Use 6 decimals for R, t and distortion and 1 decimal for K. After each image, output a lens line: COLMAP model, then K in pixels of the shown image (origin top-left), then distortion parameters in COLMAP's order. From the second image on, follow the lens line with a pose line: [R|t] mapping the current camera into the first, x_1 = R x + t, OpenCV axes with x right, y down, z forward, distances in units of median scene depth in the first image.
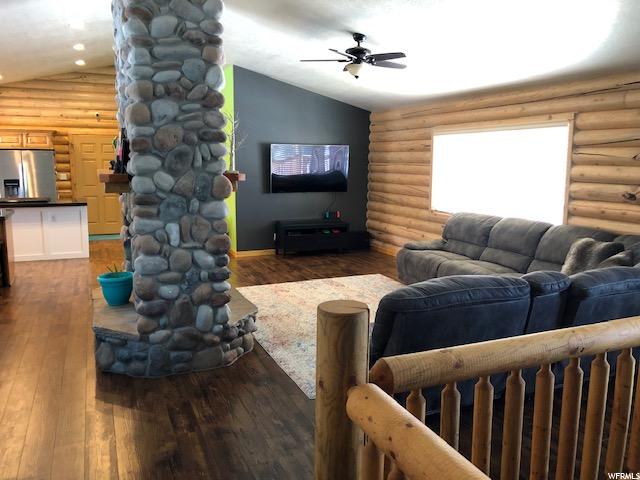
lens RADIAL K [[527.4, 0, 320.4], [0, 527.4, 241.2], [0, 0, 1]] dist [0.045268, -0.057575]
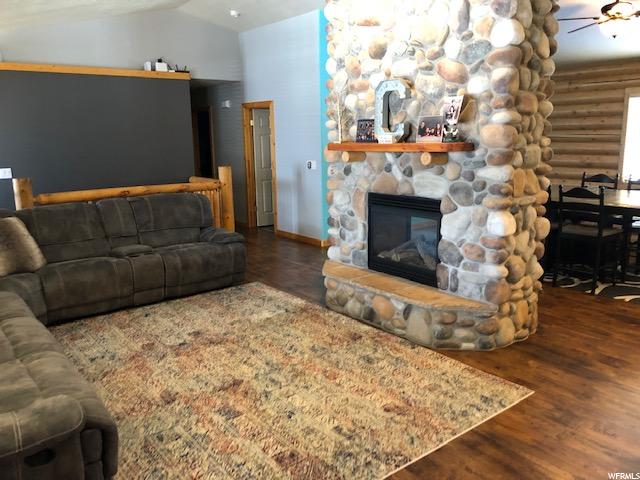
lens RADIAL K [[527.4, 0, 318.9], [0, 527.4, 236.8], [0, 0, 1]] dist [0.045268, -0.057575]
pose [[-0.965884, 0.055668, -0.252922, 0.114605], [-0.033526, 0.941527, 0.335264, -0.218413], [0.256796, 0.332306, -0.907540, 1.428886]]
